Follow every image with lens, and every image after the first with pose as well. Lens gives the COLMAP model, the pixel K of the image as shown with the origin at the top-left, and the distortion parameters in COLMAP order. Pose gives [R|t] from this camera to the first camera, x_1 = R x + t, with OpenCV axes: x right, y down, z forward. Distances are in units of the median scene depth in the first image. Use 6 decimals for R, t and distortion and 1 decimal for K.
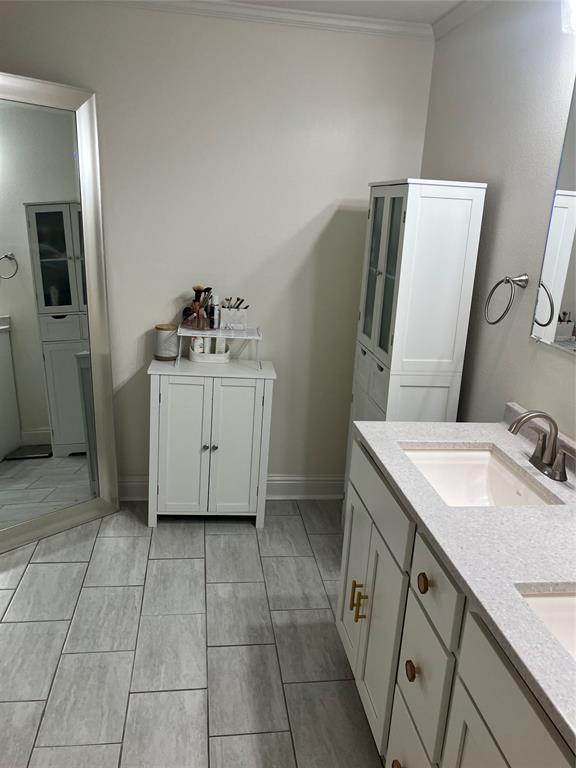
lens RADIAL K [[633.5, 0, 292.2], [0, 633.5, 380.2], [0, 0, 1]] dist [0.014741, -0.006227]
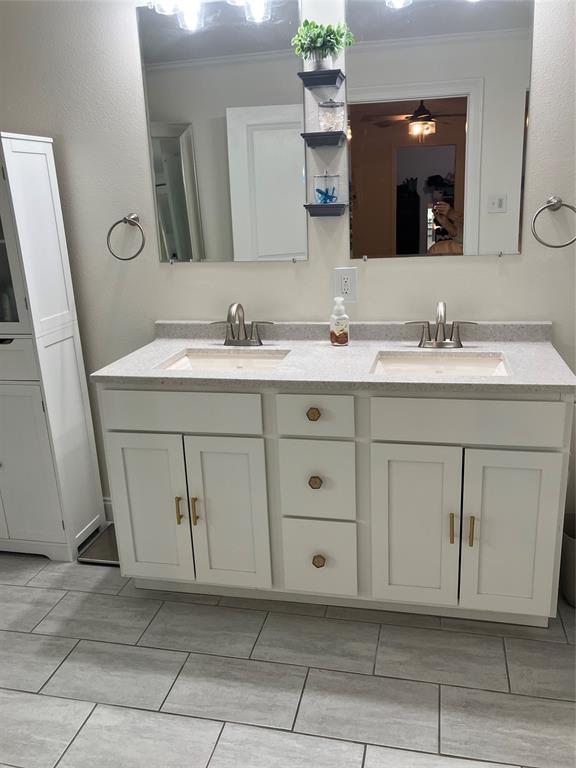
lens RADIAL K [[633.5, 0, 295.2], [0, 633.5, 384.9], [0, 0, 1]] dist [0.014741, -0.006227]
pose [[0.350242, -0.339852, 0.872829, -0.632620], [0.309221, 0.921562, 0.234746, -0.053193], [-0.884145, 0.187679, 0.427859, 0.264548]]
